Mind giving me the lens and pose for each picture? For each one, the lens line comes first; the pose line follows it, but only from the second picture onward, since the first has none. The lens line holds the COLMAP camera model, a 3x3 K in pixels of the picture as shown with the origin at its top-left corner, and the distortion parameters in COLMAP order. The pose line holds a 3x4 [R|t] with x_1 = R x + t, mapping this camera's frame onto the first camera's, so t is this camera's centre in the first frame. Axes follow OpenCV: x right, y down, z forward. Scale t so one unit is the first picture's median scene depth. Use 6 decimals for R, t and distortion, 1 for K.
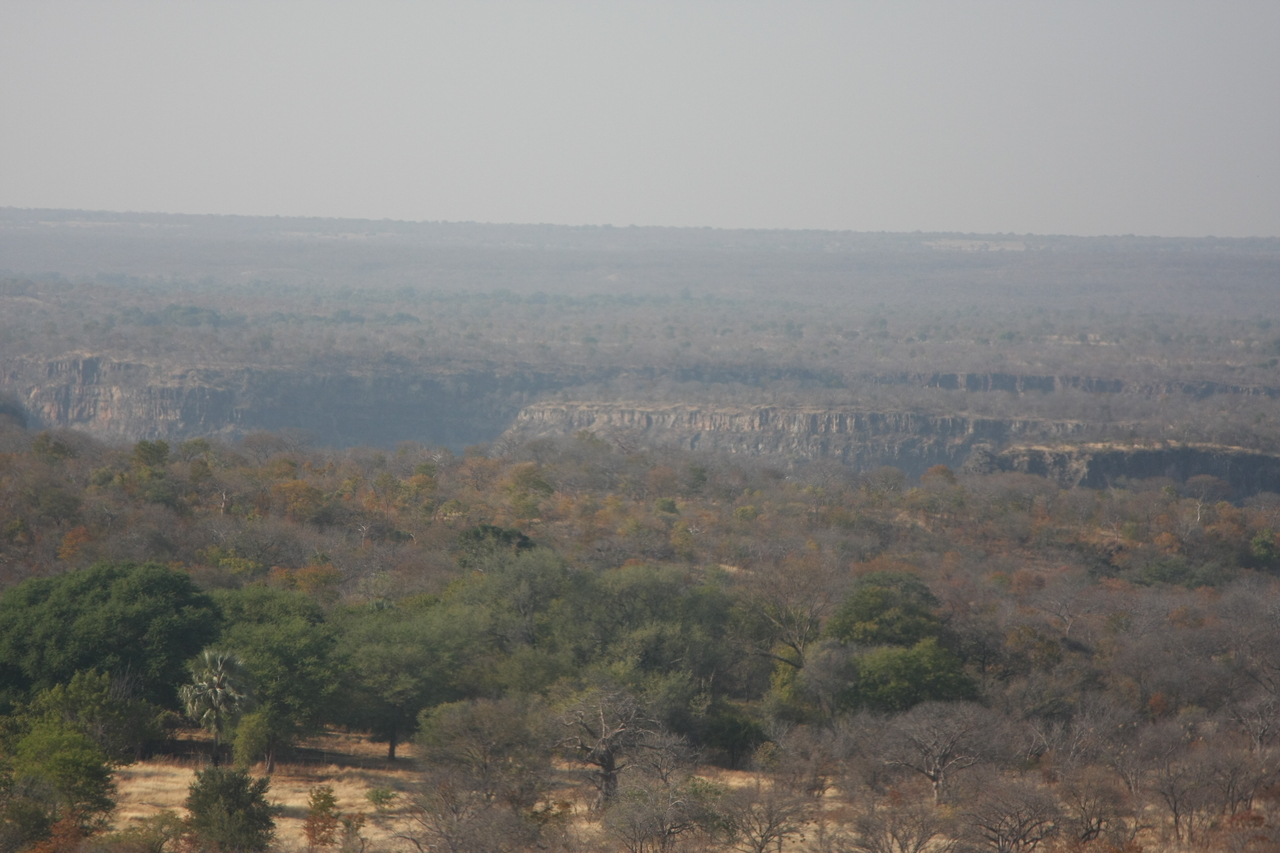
lens RADIAL K [[5905.1, 0, 599.6], [0, 5905.1, 377.9], [0, 0, 1]] dist [0.894303, 0.000000]
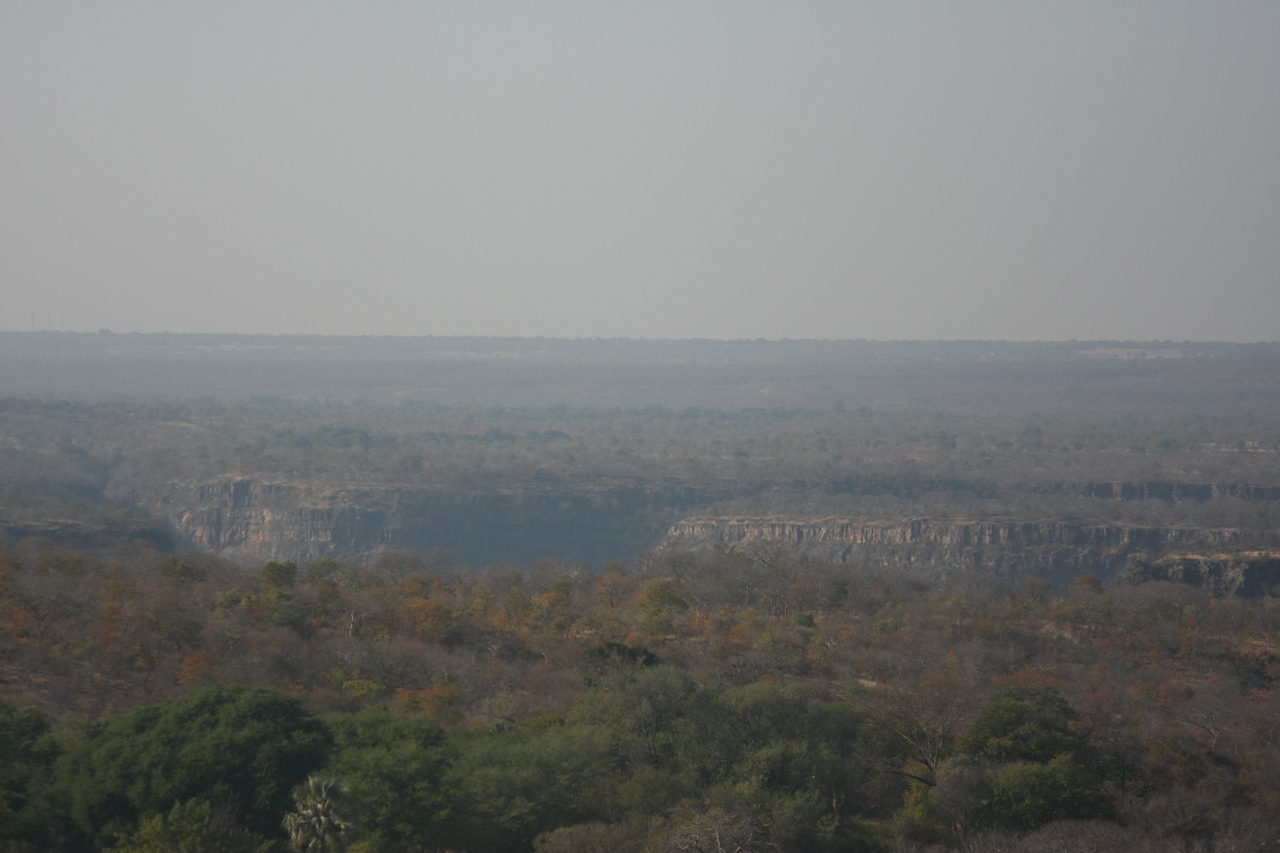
lens RADIAL K [[5905.1, 0, 620.4], [0, 5905.1, 342.5], [0, 0, 1]] dist [0.894303, 0.000000]
pose [[0.999594, -0.016959, -0.022891, 0.002148], [0.016368, 0.999534, -0.025751, 0.000195], [0.023317, 0.025366, 0.999406, 0.007496]]
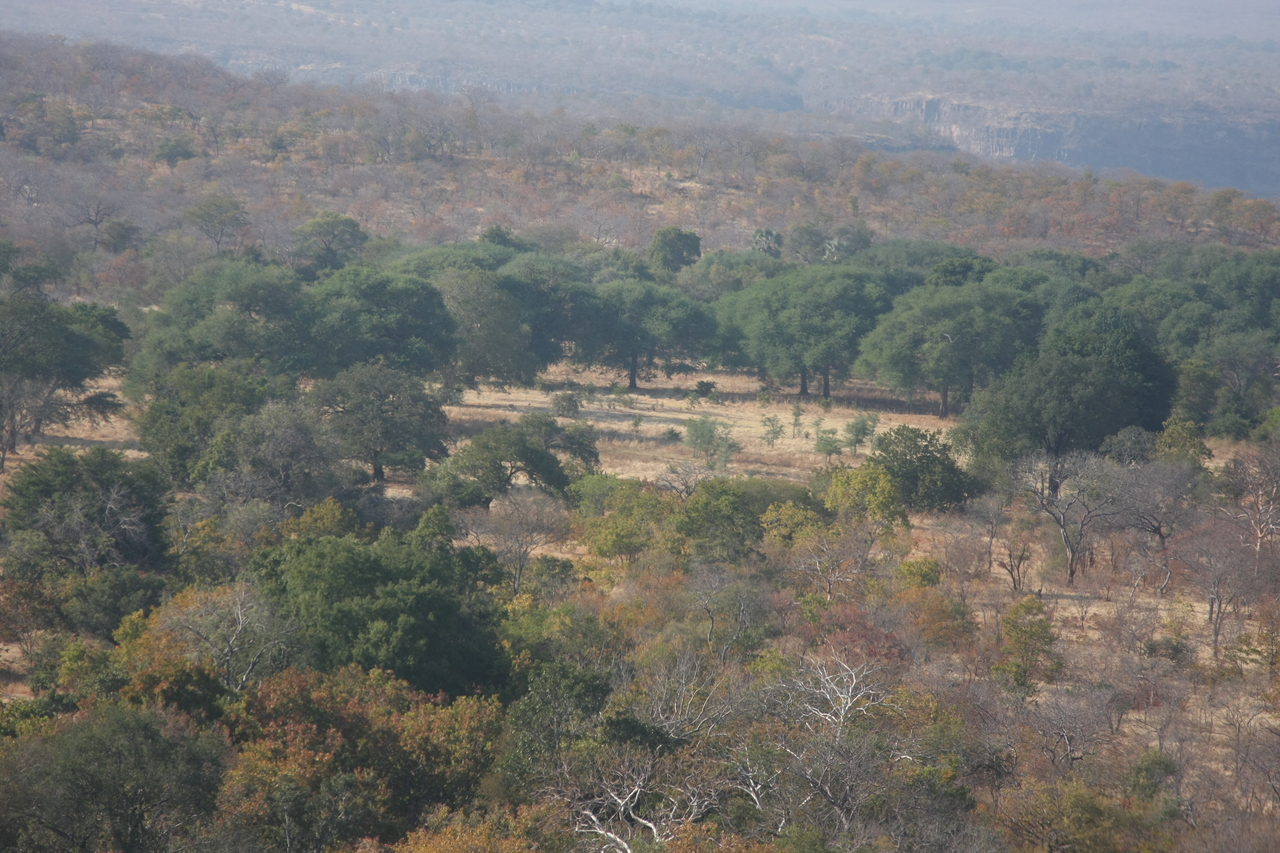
lens RADIAL K [[5905.1, 0, 653.9], [0, 5905.1, 425.4], [0, 0, 1]] dist [0.894303, 0.000000]
pose [[0.995175, 0.040391, -0.089419, -0.057970], [-0.035410, 0.997768, 0.056607, -0.005778], [0.091506, -0.053168, 0.994384, -0.249446]]
